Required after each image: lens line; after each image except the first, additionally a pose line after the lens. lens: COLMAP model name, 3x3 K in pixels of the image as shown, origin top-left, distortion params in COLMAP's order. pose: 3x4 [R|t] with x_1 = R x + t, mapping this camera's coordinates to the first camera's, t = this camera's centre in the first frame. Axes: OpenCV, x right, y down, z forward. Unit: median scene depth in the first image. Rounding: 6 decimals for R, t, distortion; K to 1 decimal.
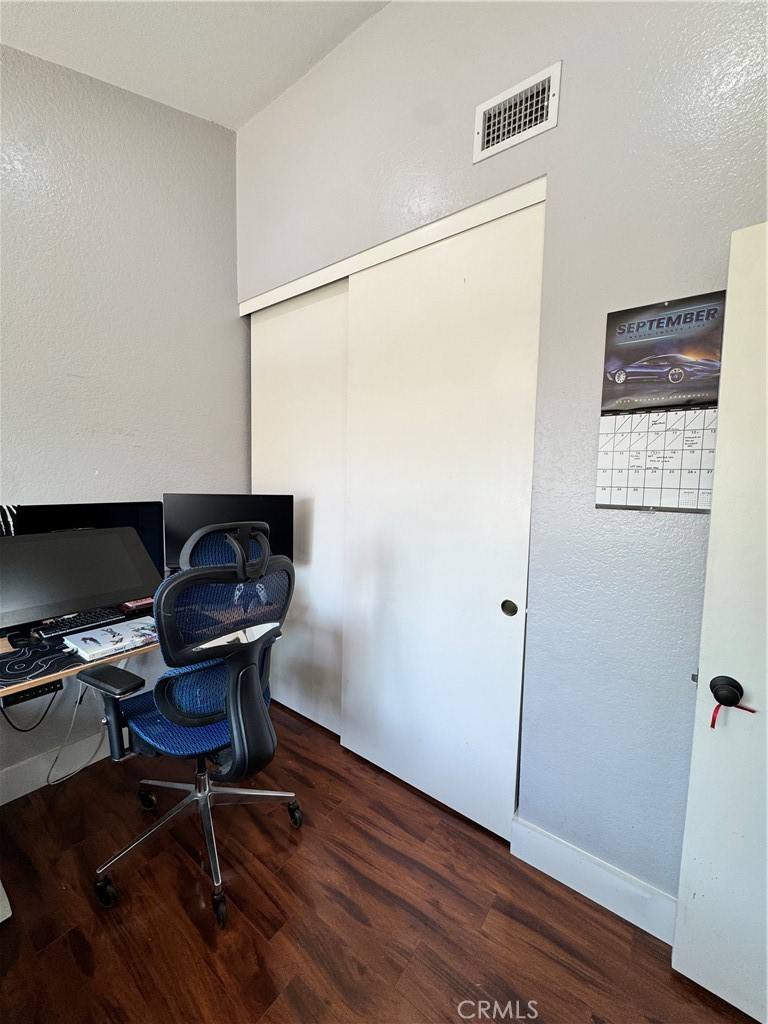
lens RADIAL K [[412.3, 0, 383.5], [0, 412.3, 514.8], [0, 0, 1]] dist [-0.000571, -0.000028]
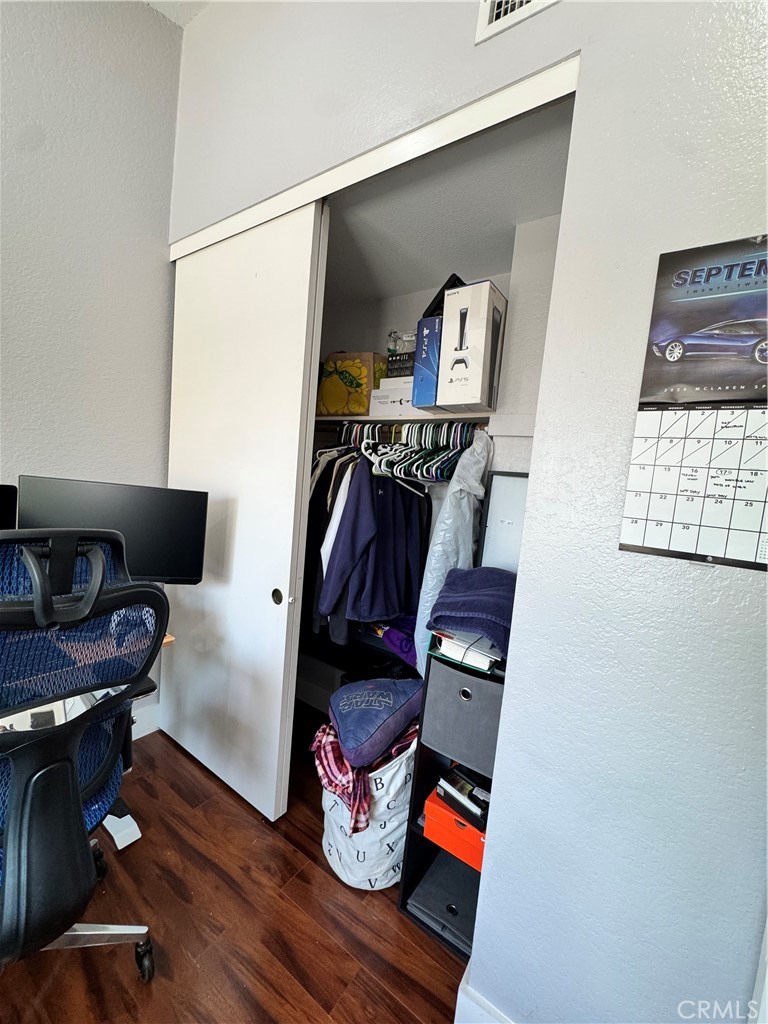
lens RADIAL K [[412.3, 0, 383.7], [0, 412.3, 513.7], [0, 0, 1]] dist [-0.000571, -0.000028]
pose [[0.995246, 0.080831, 0.054335, 0.105681], [-0.079795, 0.996590, -0.020987, -0.030758], [-0.055846, 0.016551, 0.998302, 0.382066]]
